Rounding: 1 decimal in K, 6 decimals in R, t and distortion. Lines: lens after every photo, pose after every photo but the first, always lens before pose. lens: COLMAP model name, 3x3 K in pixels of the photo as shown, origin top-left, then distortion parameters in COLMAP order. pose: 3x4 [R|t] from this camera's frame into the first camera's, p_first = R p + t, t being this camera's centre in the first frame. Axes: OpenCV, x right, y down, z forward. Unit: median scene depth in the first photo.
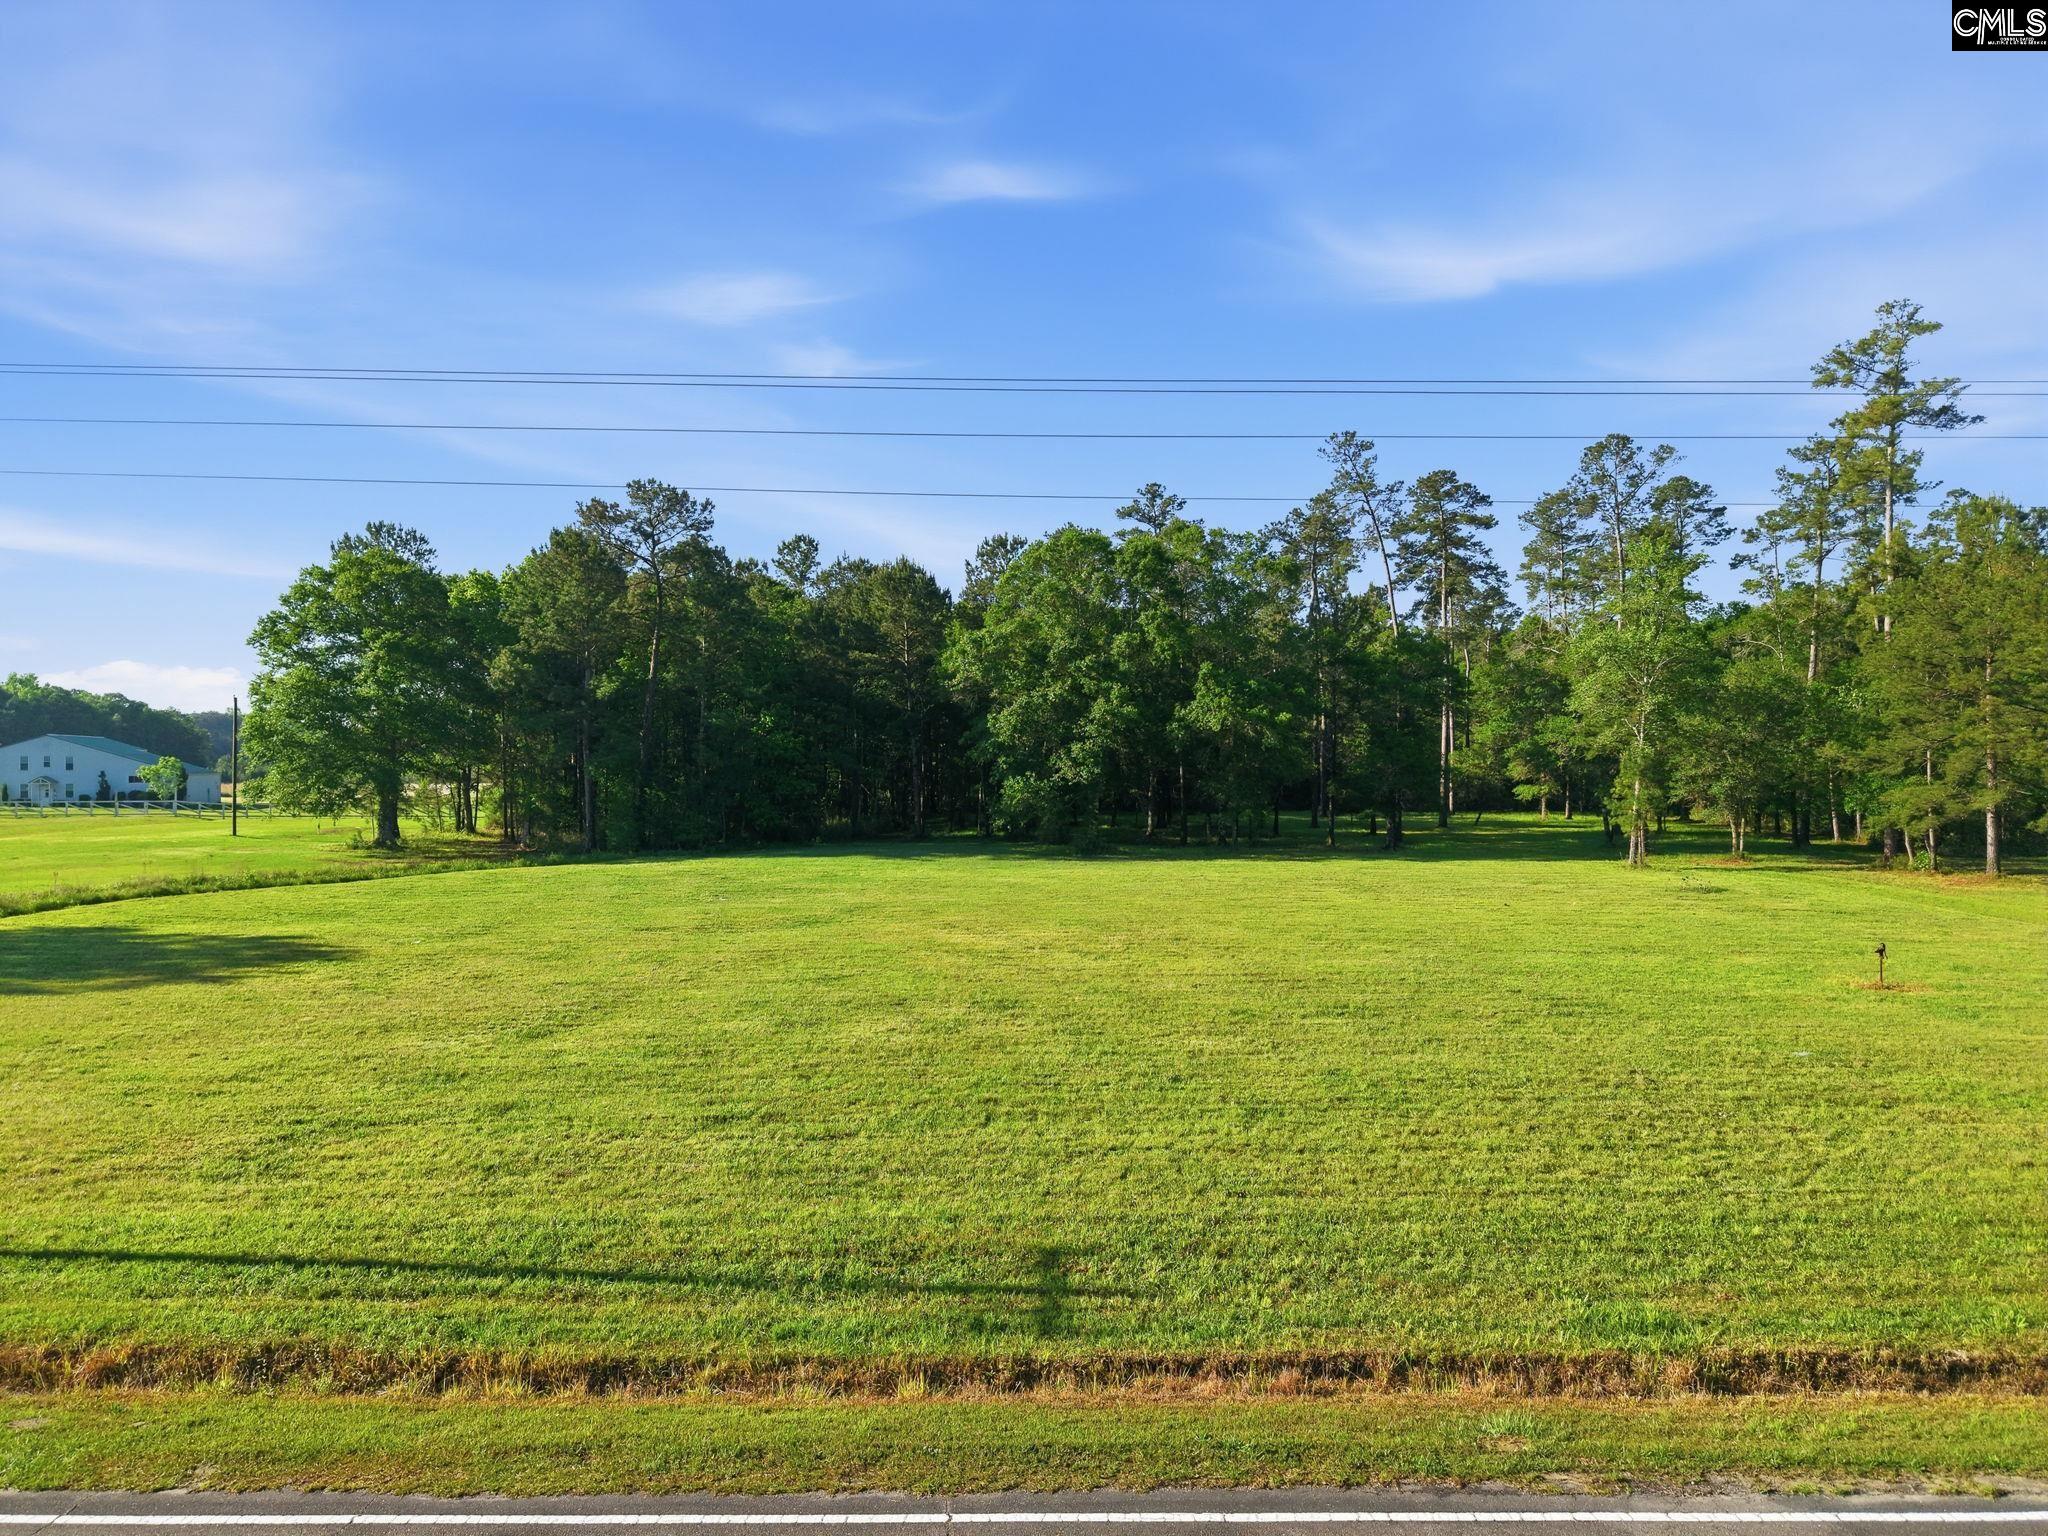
lens RADIAL K [[1364.6, 0, 1021.1], [0, 1364.6, 776.5], [0, 0, 1]] dist [0.037342, -0.046777]
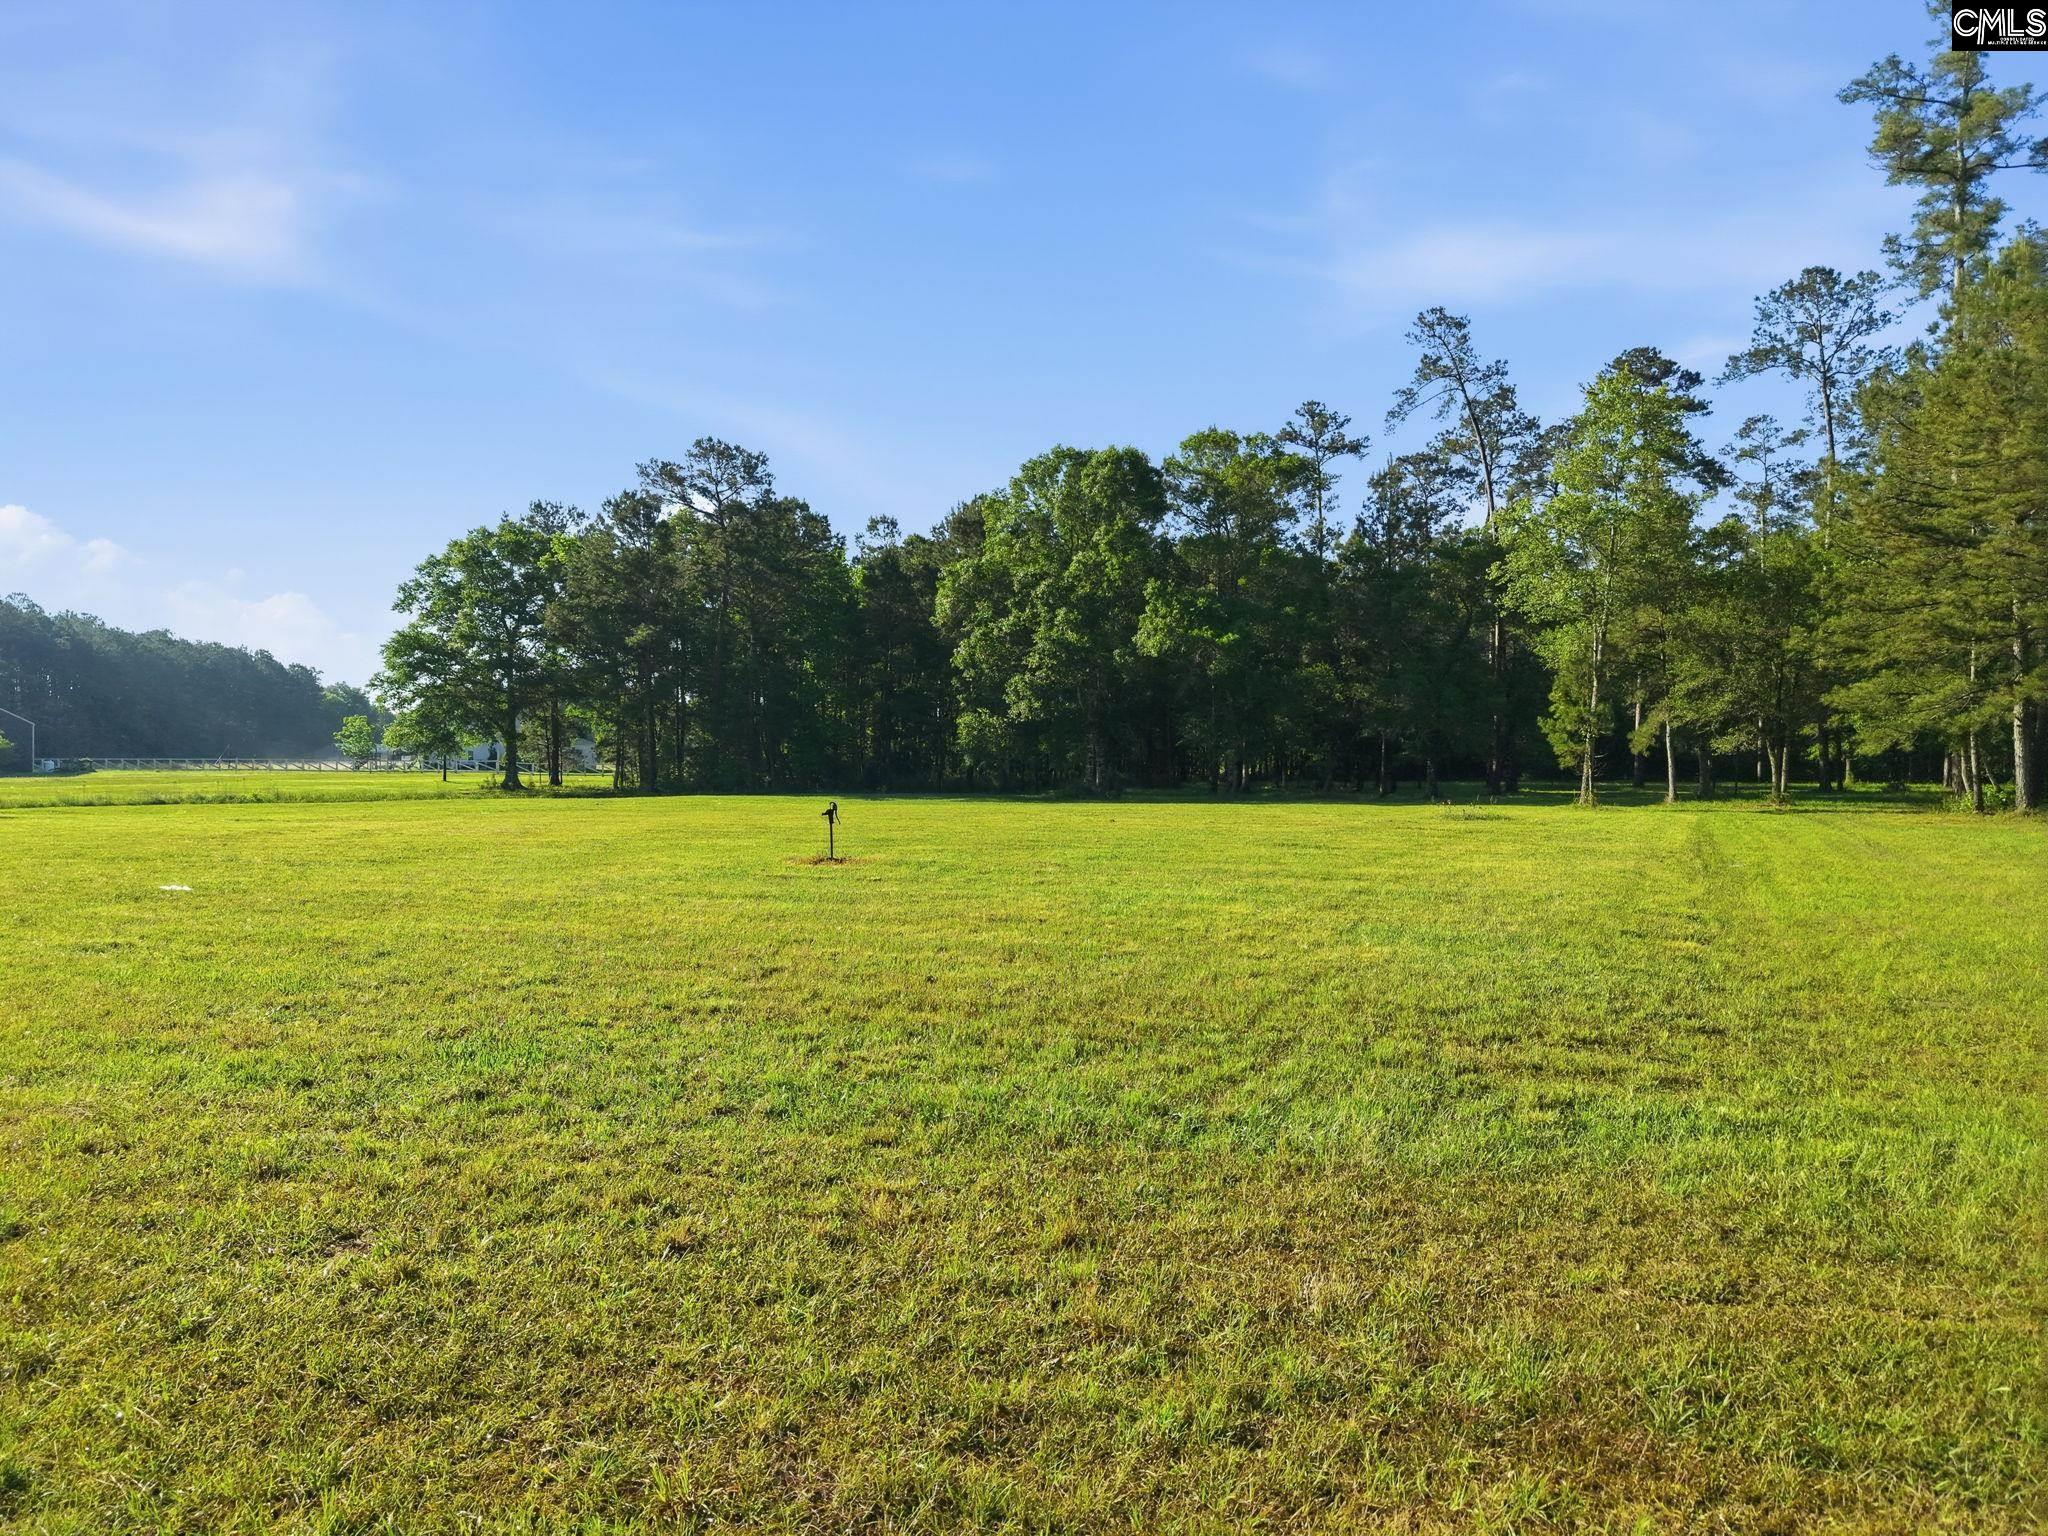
lens RADIAL K [[1366.4, 0, 1026.0], [0, 1366.4, 767.9], [0, 0, 1]] dist [0.054322, -0.058371]
pose [[0.918236, 0.004084, -0.396013, 0.367019], [-0.006996, 0.999958, -0.005911, 0.038991], [0.395972, 0.008199, 0.918226, 0.135482]]
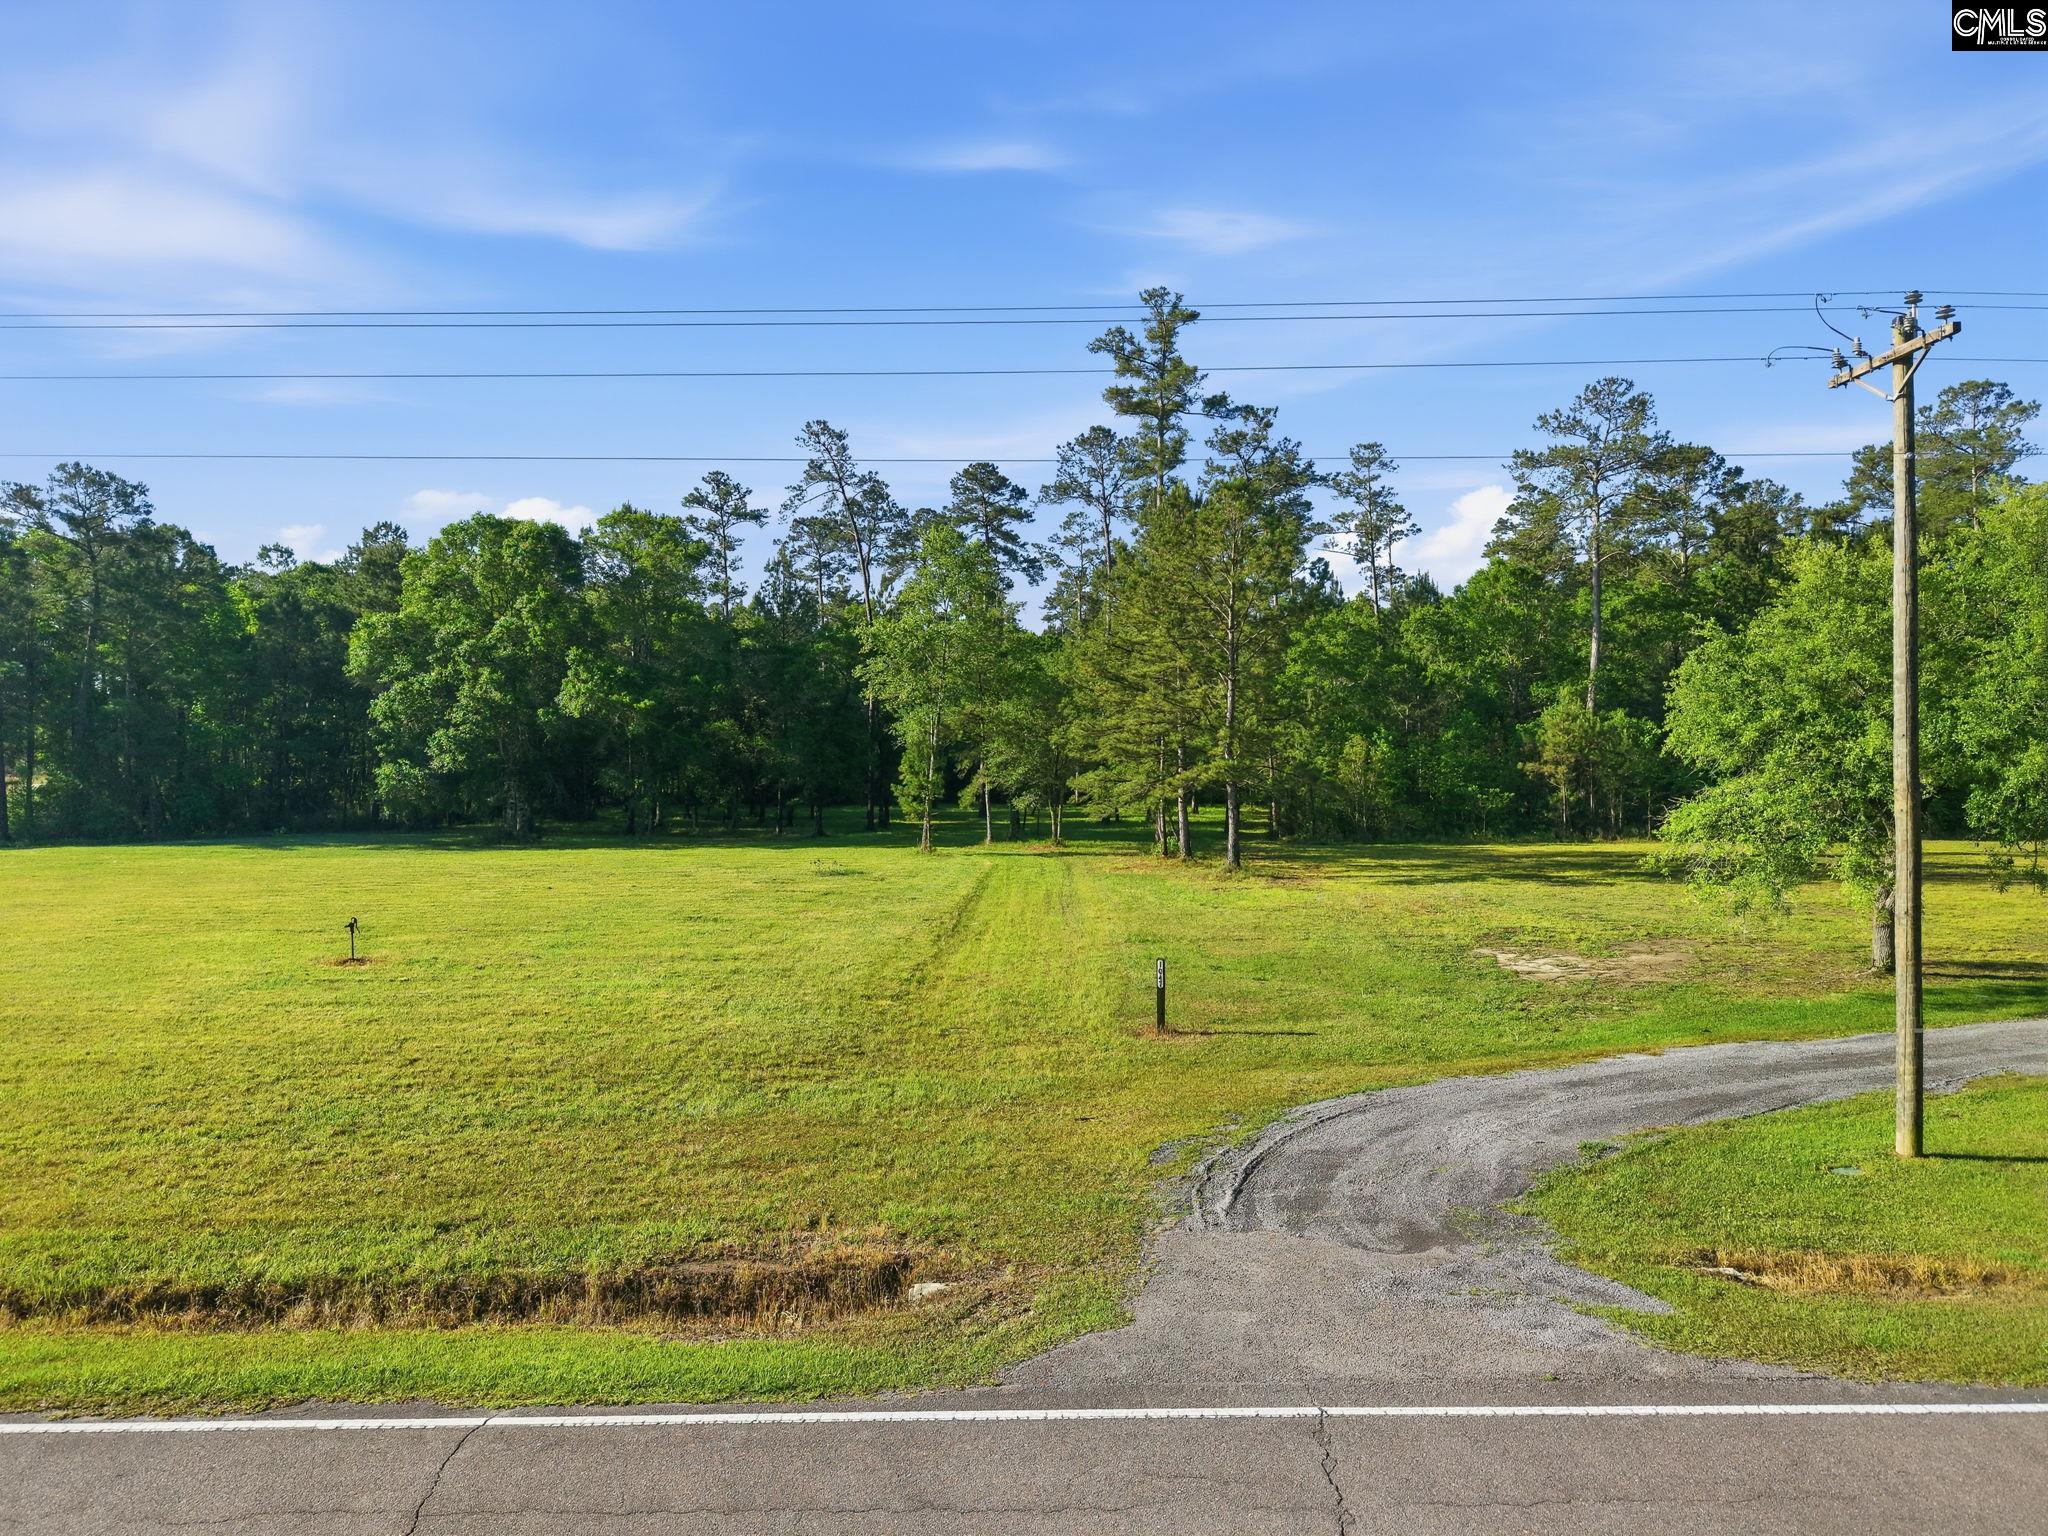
lens RADIAL K [[1364.6, 0, 1021.1], [0, 1364.6, 776.5], [0, 0, 1]] dist [0.037342, -0.046777]
pose [[0.999915, 0.003793, 0.012444, 0.398527], [-0.003786, 0.999993, -0.000634, 0.007593], [-0.012446, 0.000587, 0.999922, 0.002168]]
